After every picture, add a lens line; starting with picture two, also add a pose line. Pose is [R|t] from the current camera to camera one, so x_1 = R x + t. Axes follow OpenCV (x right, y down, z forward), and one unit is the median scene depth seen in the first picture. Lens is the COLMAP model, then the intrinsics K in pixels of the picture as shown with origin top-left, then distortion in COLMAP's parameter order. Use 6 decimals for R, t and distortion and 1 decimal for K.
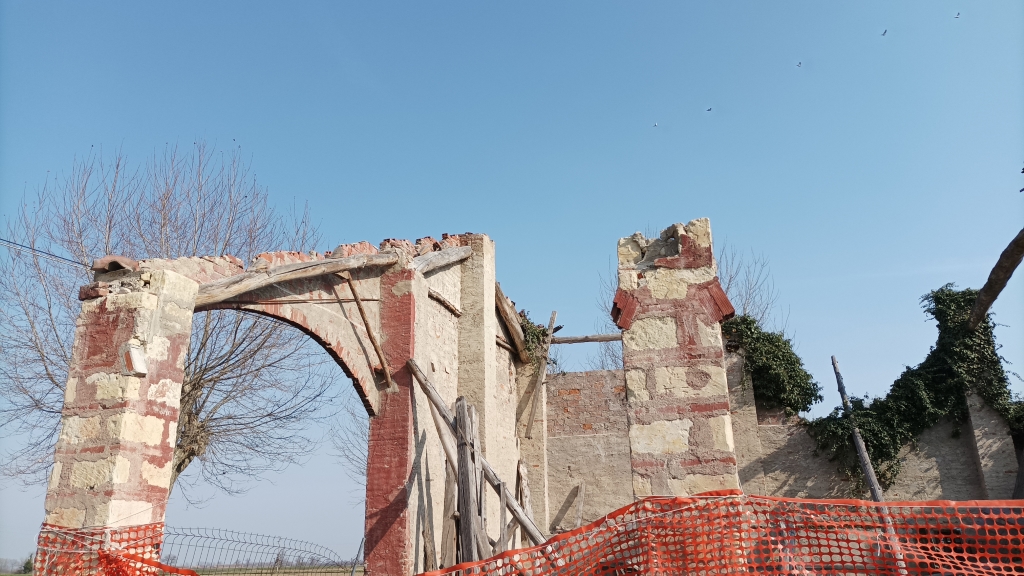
lens RADIAL K [[744.7, 0, 512.0], [0, 744.7, 288.0], [0, 0, 1]] dist [0.015253, 0.001853]
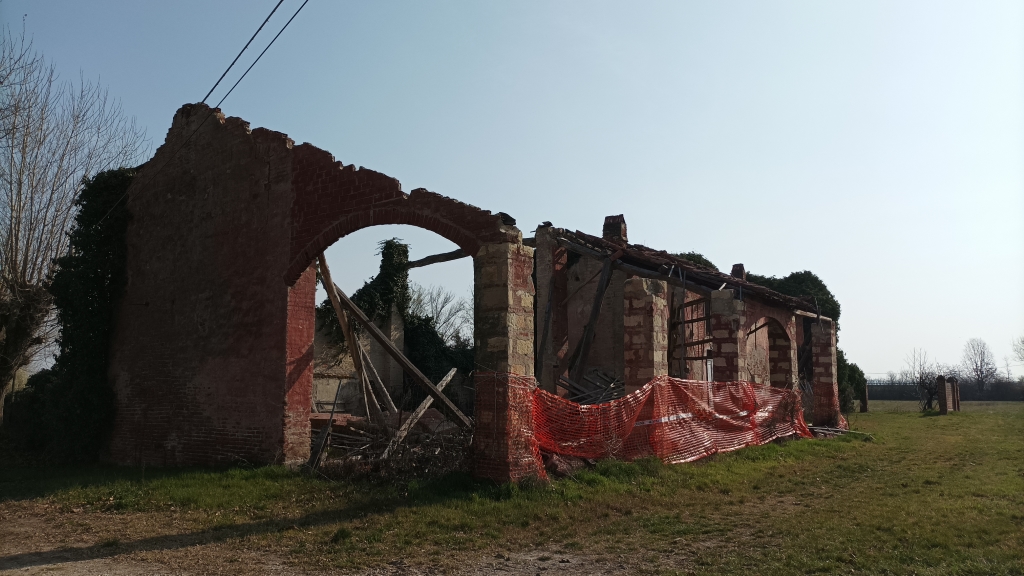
lens RADIAL K [[744.7, 0, 512.0], [0, 744.7, 288.0], [0, 0, 1]] dist [0.015253, 0.001853]
pose [[0.331628, 0.138836, 0.933139, -1.266730], [-0.318167, 0.947624, -0.027919, 0.094651], [-0.888140, -0.287635, 0.358431, 0.230596]]
